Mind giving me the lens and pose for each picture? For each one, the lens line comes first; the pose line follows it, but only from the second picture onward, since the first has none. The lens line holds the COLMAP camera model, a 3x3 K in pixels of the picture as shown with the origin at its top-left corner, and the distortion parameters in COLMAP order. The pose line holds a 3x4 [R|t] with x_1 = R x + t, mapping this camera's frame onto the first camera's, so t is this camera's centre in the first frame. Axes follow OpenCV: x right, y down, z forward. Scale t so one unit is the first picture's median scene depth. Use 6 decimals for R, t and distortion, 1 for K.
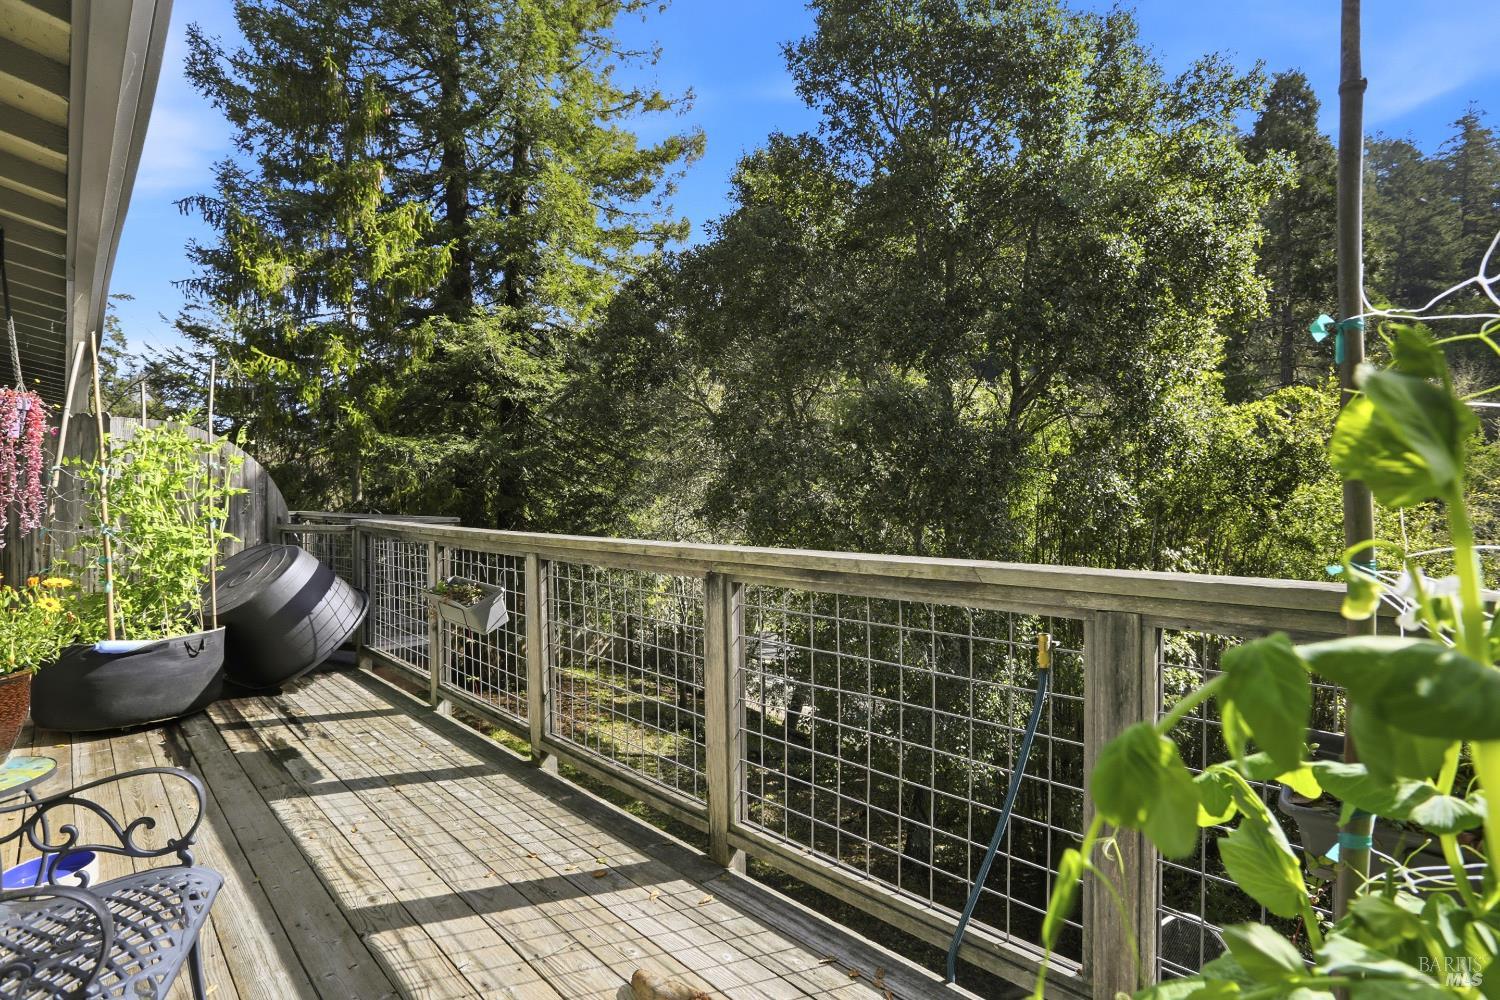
lens RADIAL K [[706.1, 0, 743.9], [0, 706.1, 488.1], [0, 0, 1]] dist [-0.057789, 0.023687]
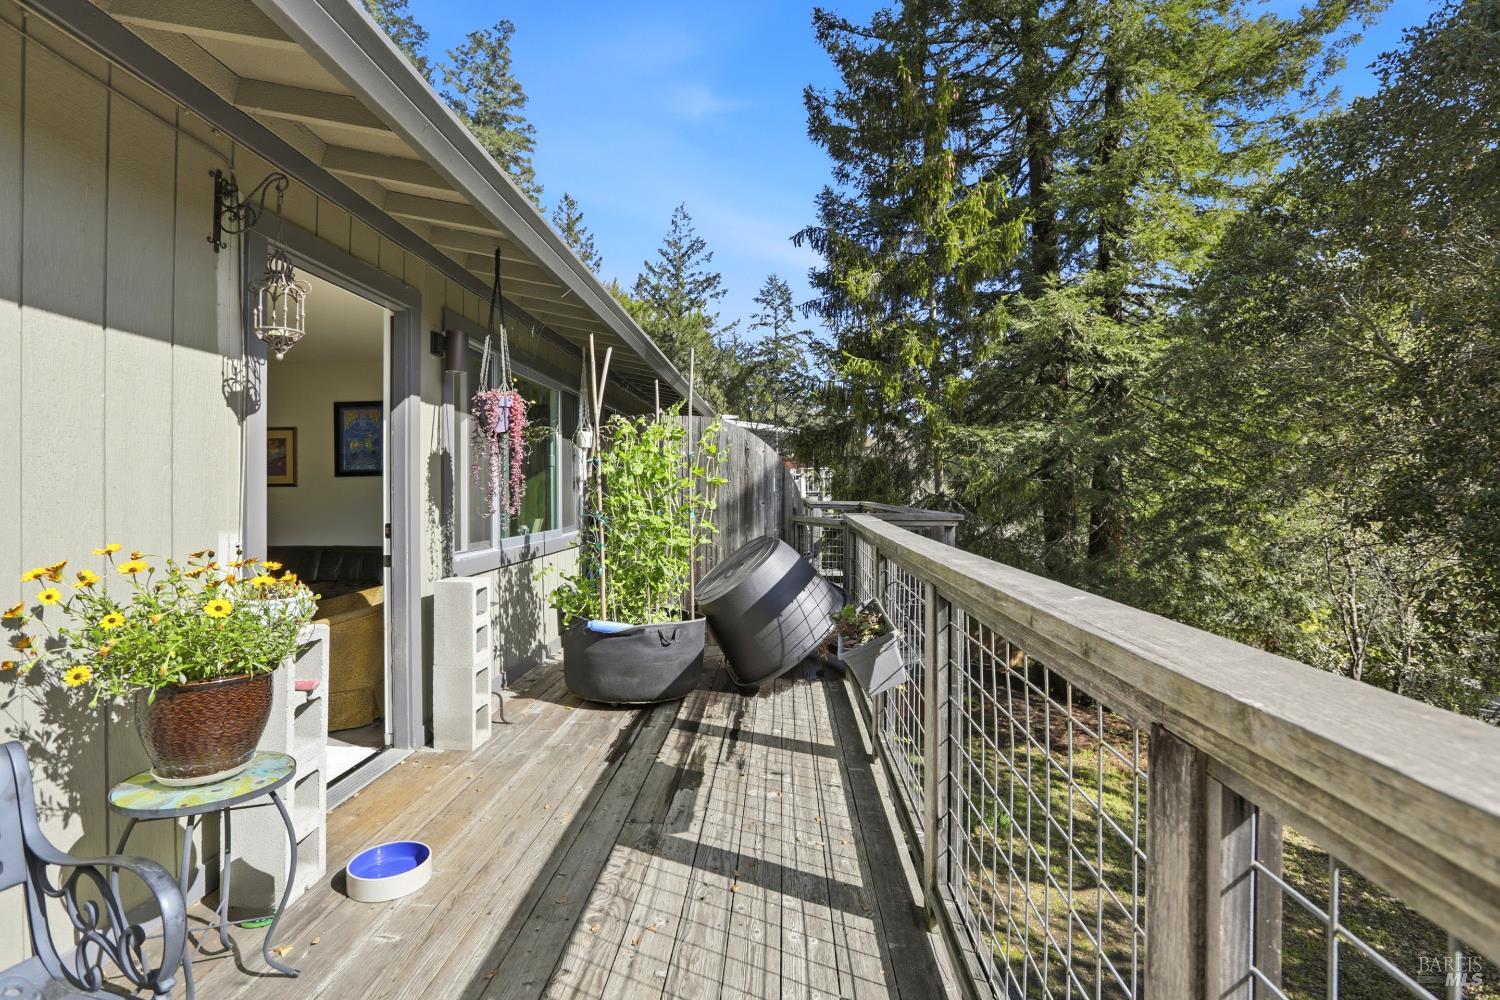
lens RADIAL K [[706.1, 0, 743.9], [0, 706.1, 488.1], [0, 0, 1]] dist [-0.057789, 0.023687]
pose [[0.675613, 0.008561, -0.737207, 0.009792], [-0.000235, 0.999935, 0.011396, 0.000726], [0.737256, -0.007526, 0.675571, 0.110094]]
